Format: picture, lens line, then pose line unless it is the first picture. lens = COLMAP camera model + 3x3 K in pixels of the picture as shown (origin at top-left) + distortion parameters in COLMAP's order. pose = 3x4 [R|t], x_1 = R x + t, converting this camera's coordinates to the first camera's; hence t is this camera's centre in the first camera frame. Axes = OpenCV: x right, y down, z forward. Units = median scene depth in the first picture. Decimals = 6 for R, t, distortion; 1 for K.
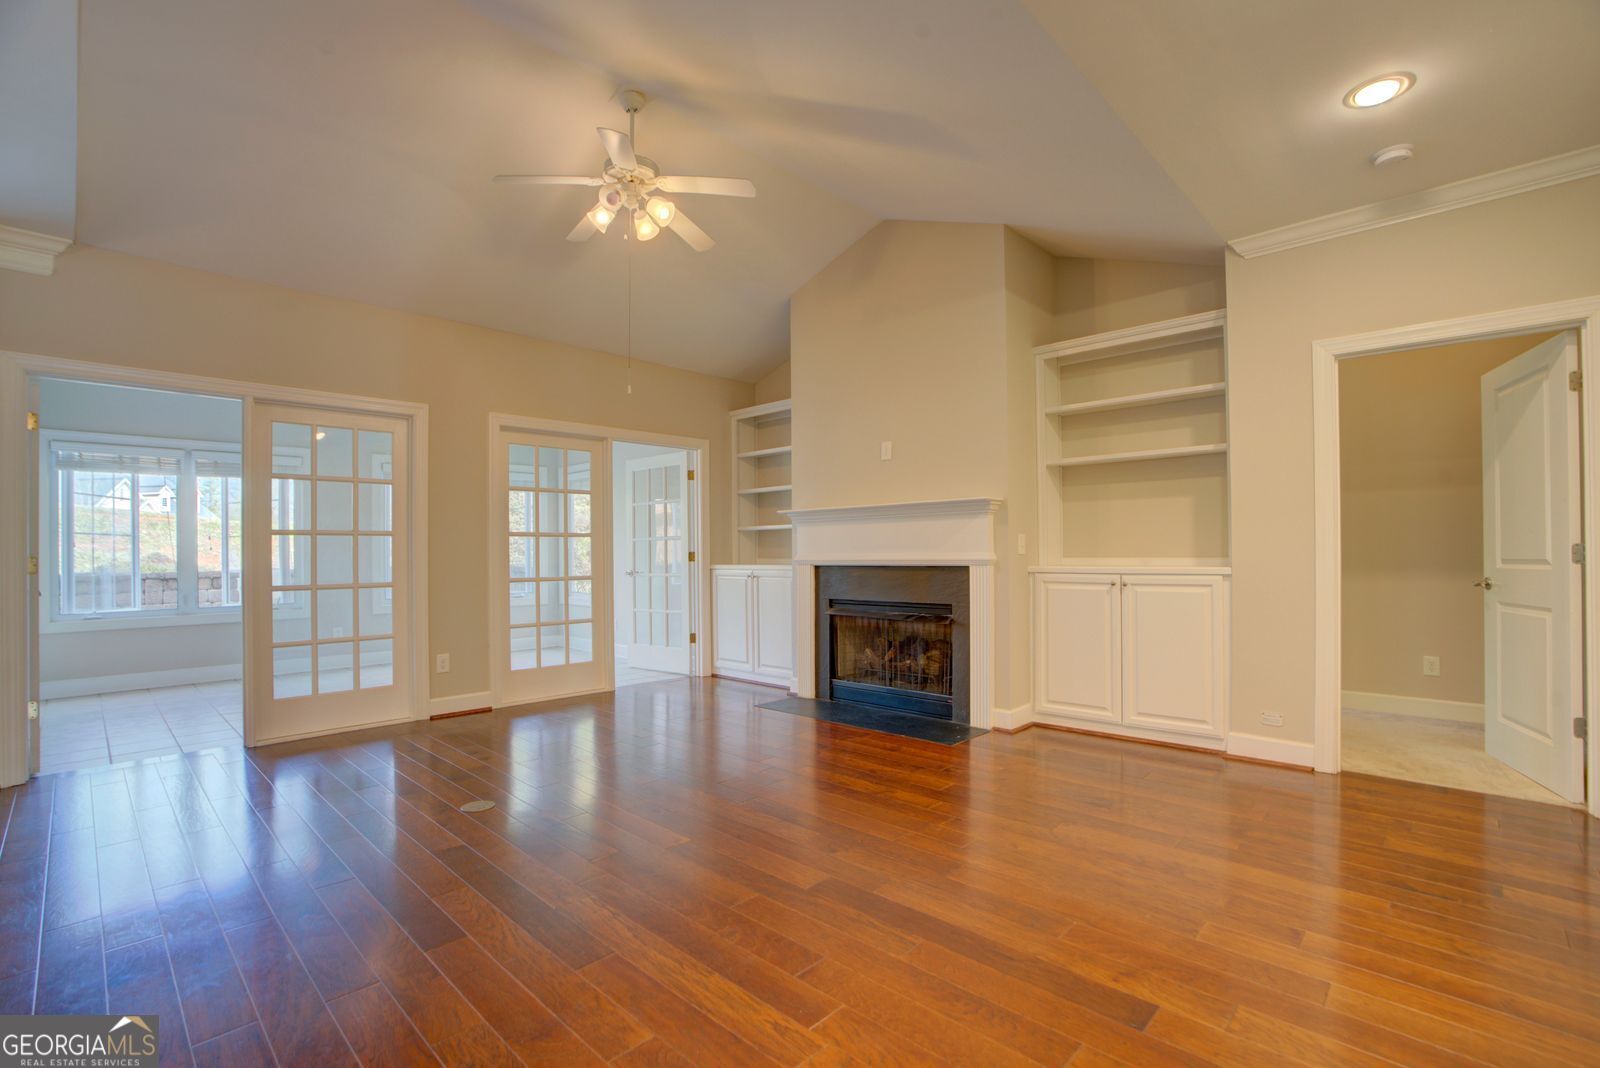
lens RADIAL K [[724.0, 0, 804.2], [0, 724.0, 544.1], [0, 0, 1]] dist [-0.066884, 0.022802]
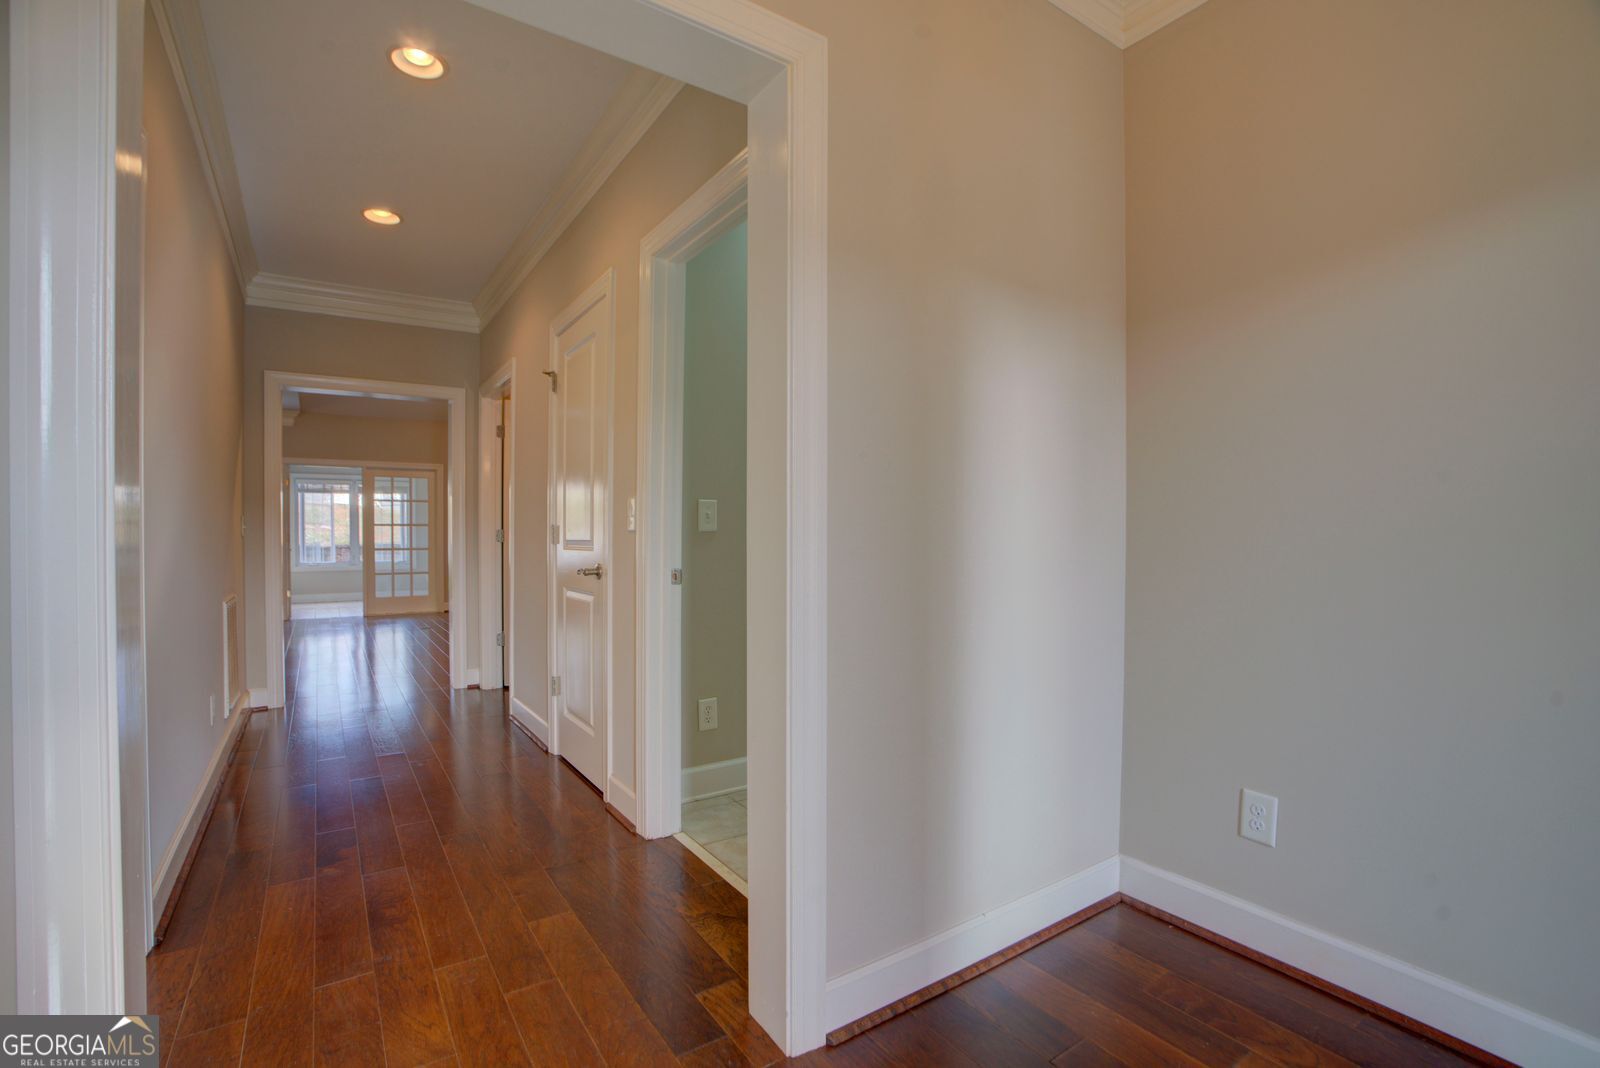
lens RADIAL K [[724.0, 0, 804.2], [0, 724.0, 544.1], [0, 0, 1]] dist [-0.066884, 0.022802]
pose [[0.977081, 0.008324, -0.212707, 0.901002], [-0.005608, 0.999895, 0.013366, 0.006322], [0.212796, -0.011867, 0.977025, -0.784158]]
